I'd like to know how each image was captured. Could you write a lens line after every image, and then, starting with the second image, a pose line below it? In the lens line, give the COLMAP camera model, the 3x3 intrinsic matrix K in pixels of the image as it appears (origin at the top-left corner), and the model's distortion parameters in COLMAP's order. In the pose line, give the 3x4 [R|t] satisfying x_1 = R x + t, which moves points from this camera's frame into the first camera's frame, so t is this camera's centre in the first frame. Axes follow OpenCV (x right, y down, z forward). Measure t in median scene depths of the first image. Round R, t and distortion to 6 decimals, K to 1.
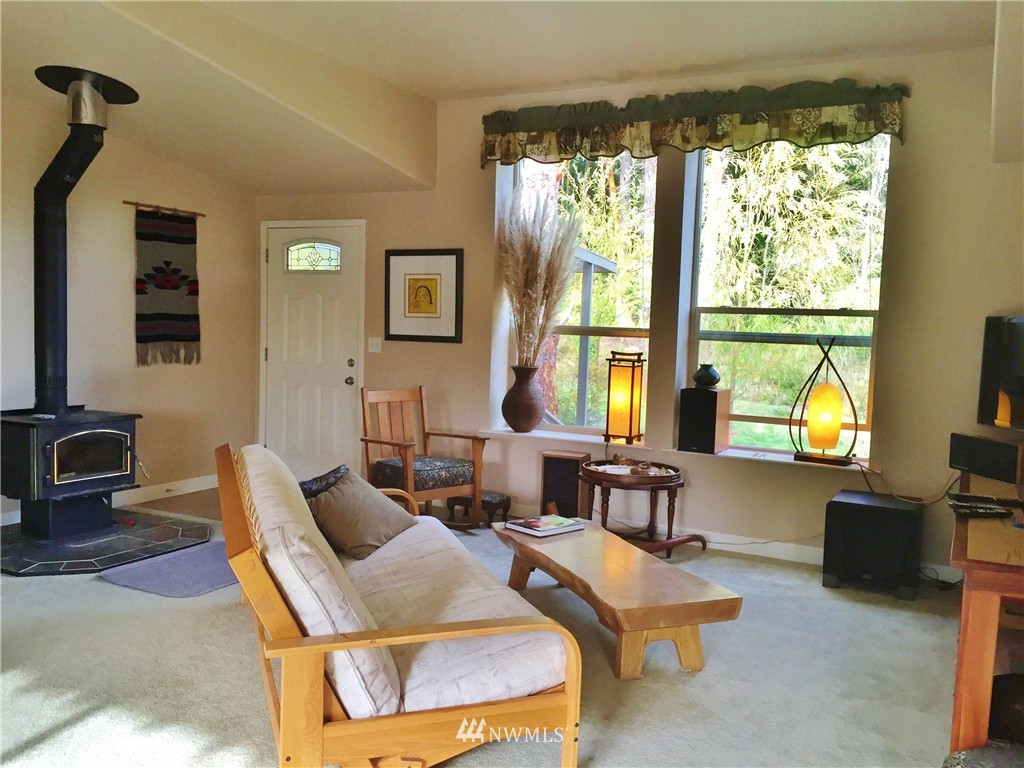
lens RADIAL K [[880.3, 0, 512.0], [0, 880.3, 384.0], [0, 0, 1]] dist [0.093746, -0.140934]
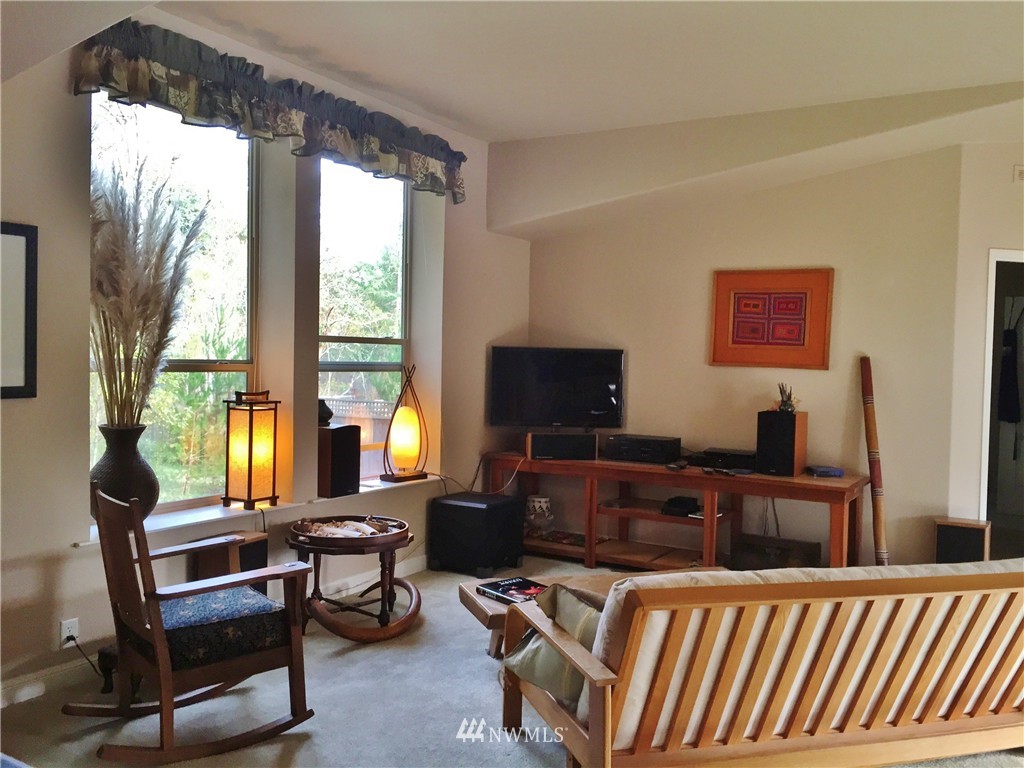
lens RADIAL K [[880.3, 0, 512.0], [0, 880.3, 384.0], [0, 0, 1]] dist [0.093746, -0.140934]
pose [[0.068607, -0.063795, 0.995602, -0.636552], [0.050416, 0.996900, 0.060404, -0.078574], [-0.996369, 0.046050, 0.071611, 0.710907]]
